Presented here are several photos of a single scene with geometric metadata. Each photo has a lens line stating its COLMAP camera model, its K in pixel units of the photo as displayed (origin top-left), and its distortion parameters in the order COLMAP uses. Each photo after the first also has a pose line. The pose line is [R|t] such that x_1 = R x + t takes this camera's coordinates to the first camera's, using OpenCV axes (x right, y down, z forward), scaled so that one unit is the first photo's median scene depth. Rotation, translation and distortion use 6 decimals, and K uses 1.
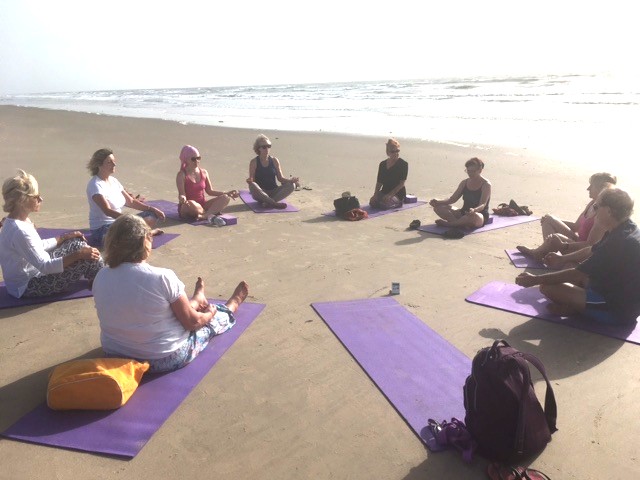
lens RADIAL K [[558.4, 0, 315.8], [0, 558.4, 250.7], [0, 0, 1]] dist [0.065276, -0.091695]
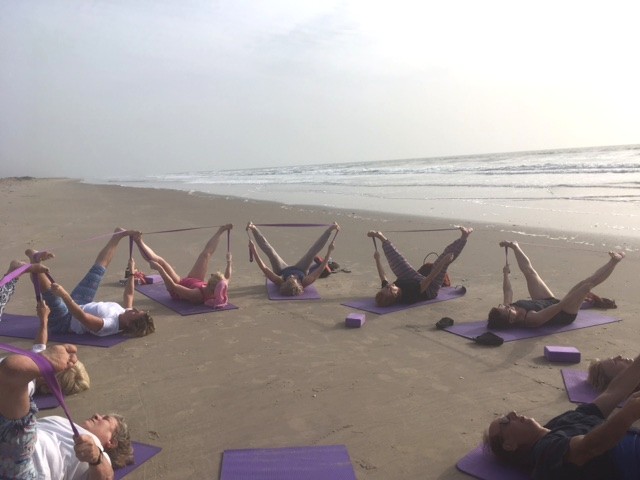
lens RADIAL K [[558.4, 0, 322.6], [0, 558.4, 237.8], [0, 0, 1]] dist [0.065276, -0.091695]
pose [[0.984768, 0.005553, -0.173784, 0.235311], [-0.032117, 0.988100, -0.150420, -0.067015], [0.170881, 0.153711, 0.973228, 0.297436]]
